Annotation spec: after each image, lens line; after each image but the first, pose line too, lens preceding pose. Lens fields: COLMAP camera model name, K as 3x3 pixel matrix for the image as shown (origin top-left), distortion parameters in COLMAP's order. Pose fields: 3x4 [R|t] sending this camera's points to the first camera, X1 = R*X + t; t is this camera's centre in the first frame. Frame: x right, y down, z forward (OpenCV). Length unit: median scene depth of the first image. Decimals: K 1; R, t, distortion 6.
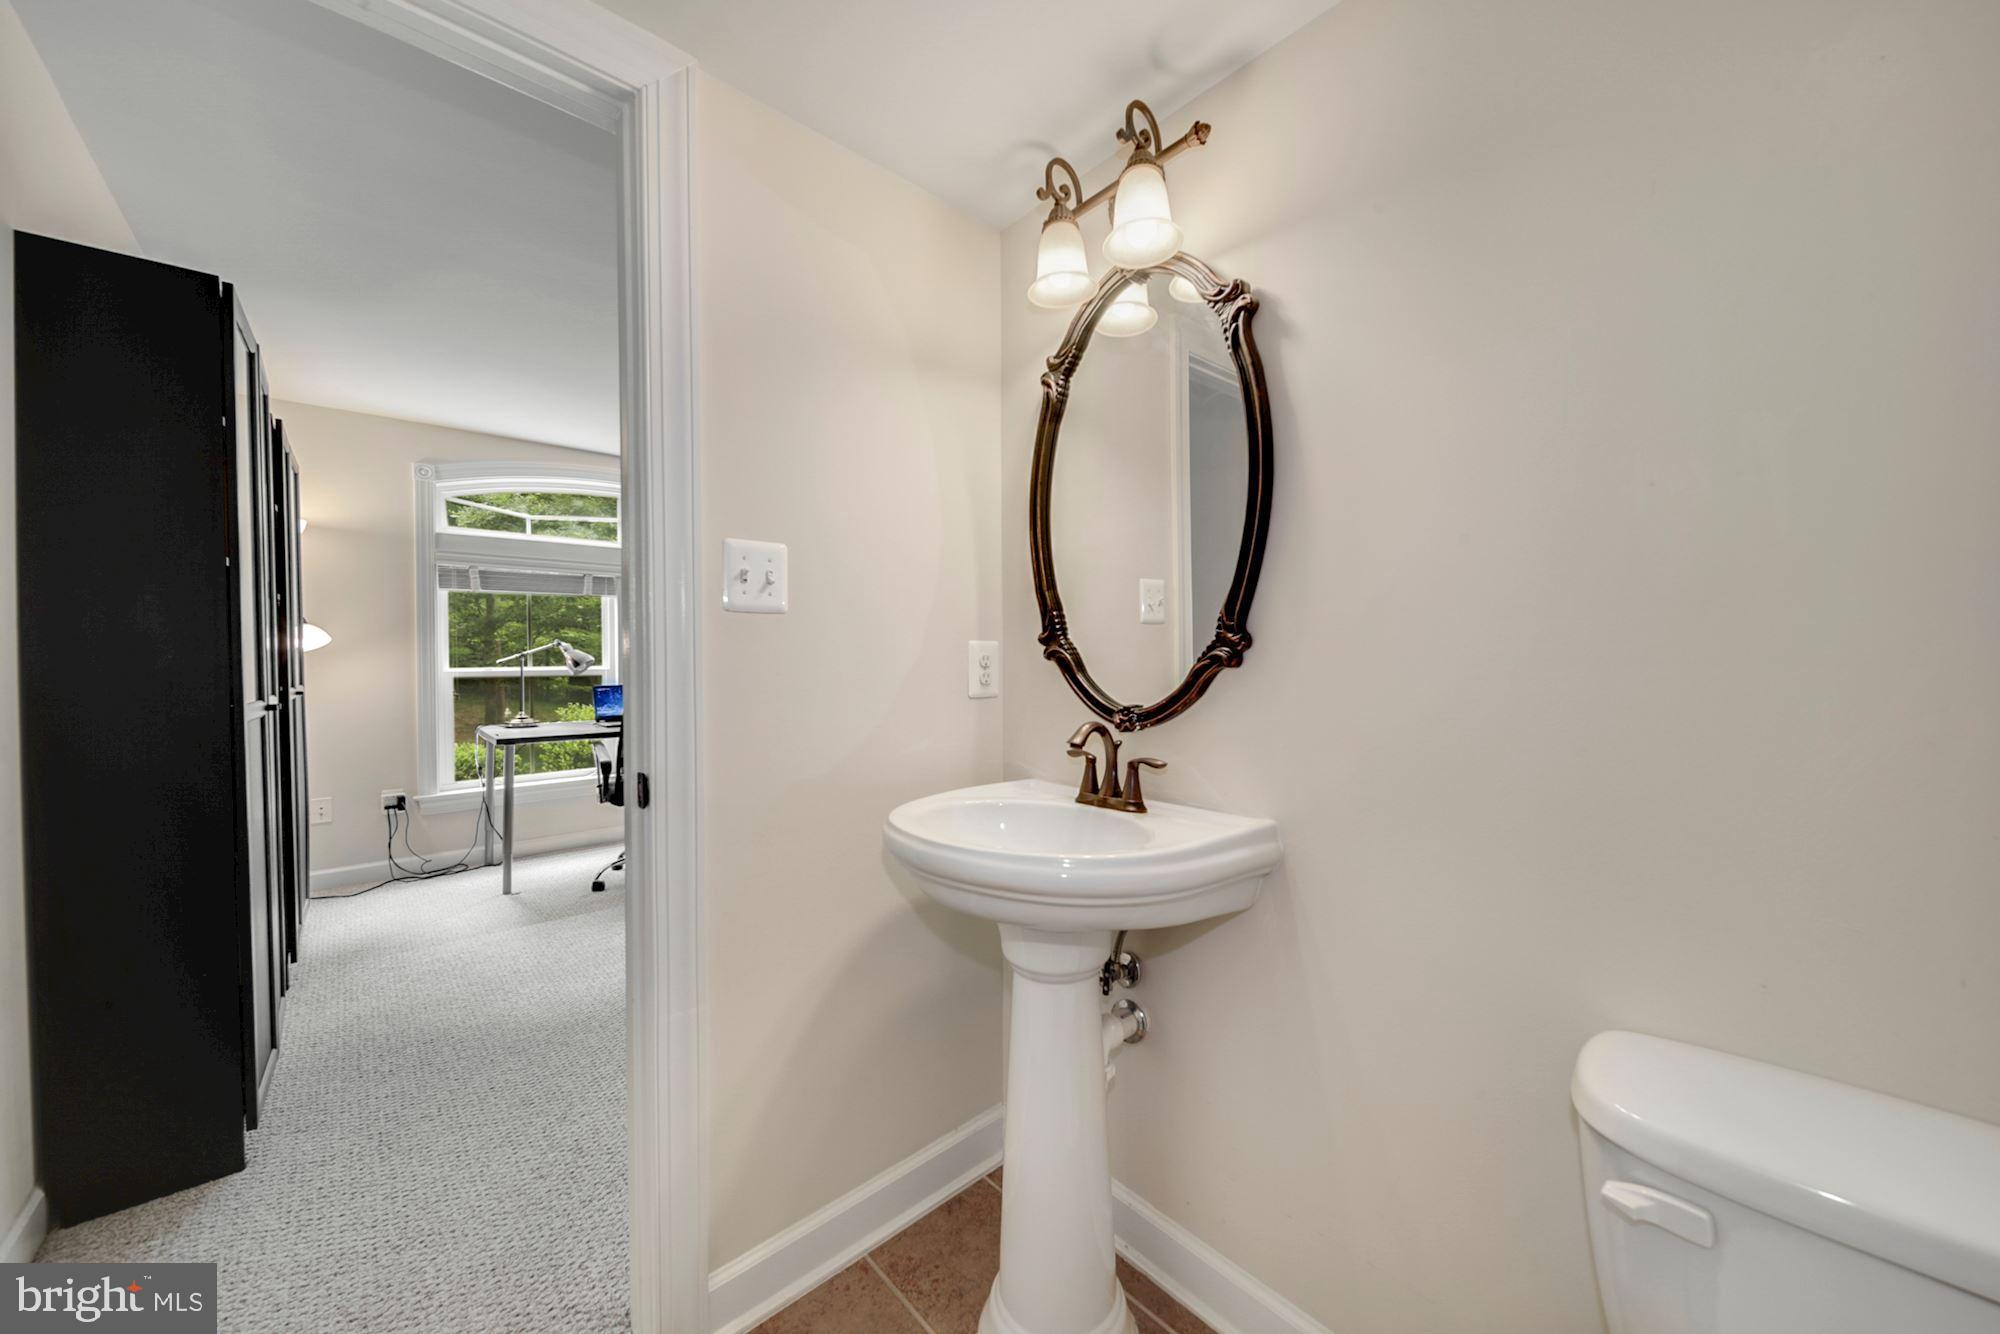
lens RADIAL K [[709.7, 0, 994.5], [0, 709.7, 658.9], [0, 0, 1]] dist [0.001033, 0.000024]
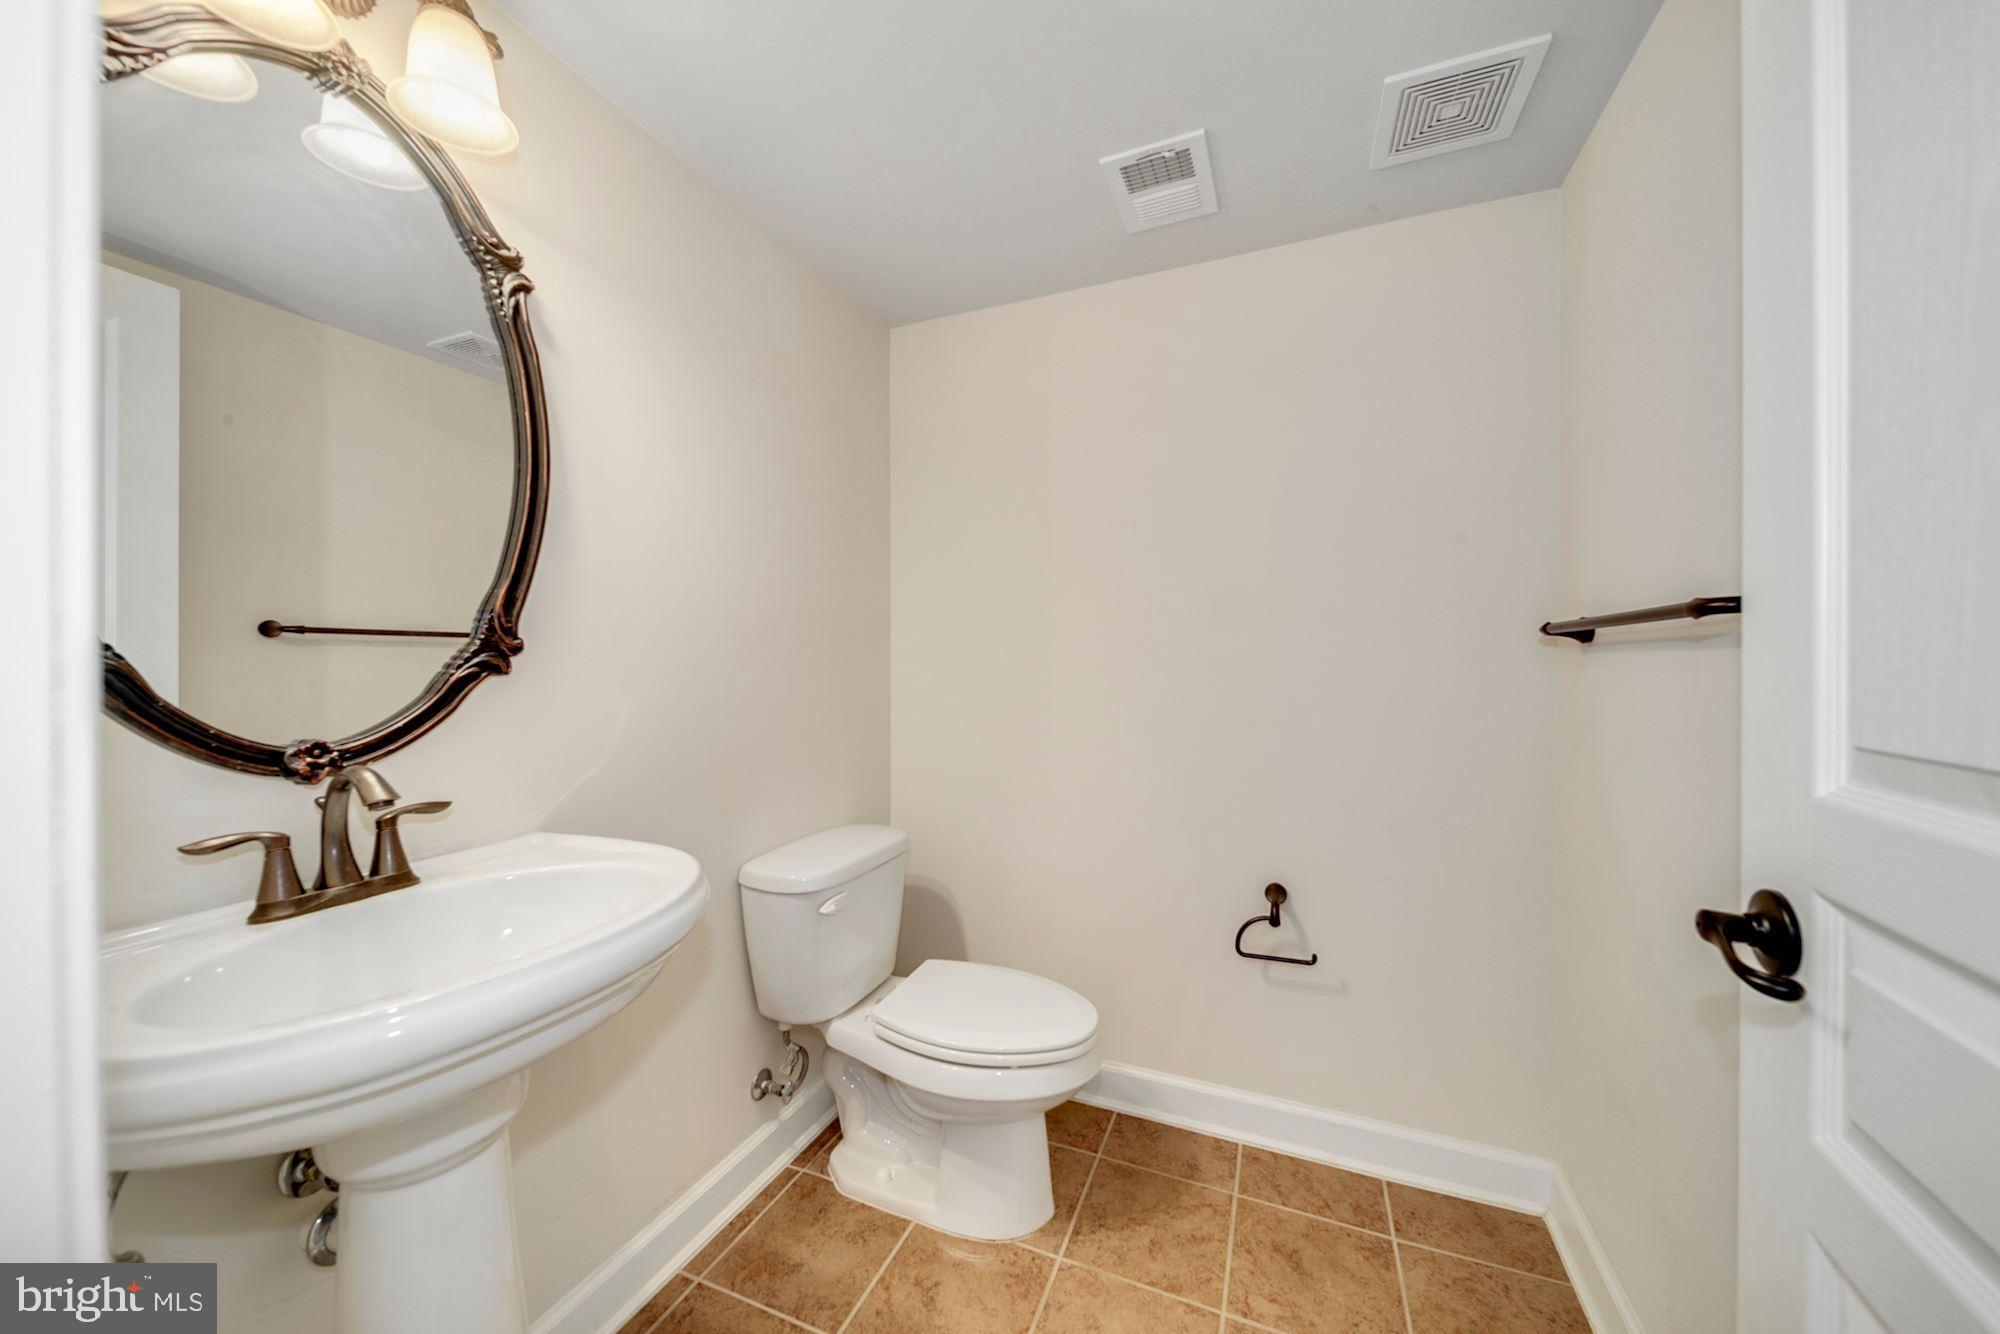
lens RADIAL K [[709.7, 0, 994.5], [0, 709.7, 658.9], [0, 0, 1]] dist [0.001033, 0.000024]
pose [[-0.427746, 0.004383, 0.903889, -0.726602], [0.005775, 0.999981, -0.002116, -0.003505], [-0.903881, 0.004315, -0.427763, 0.815602]]
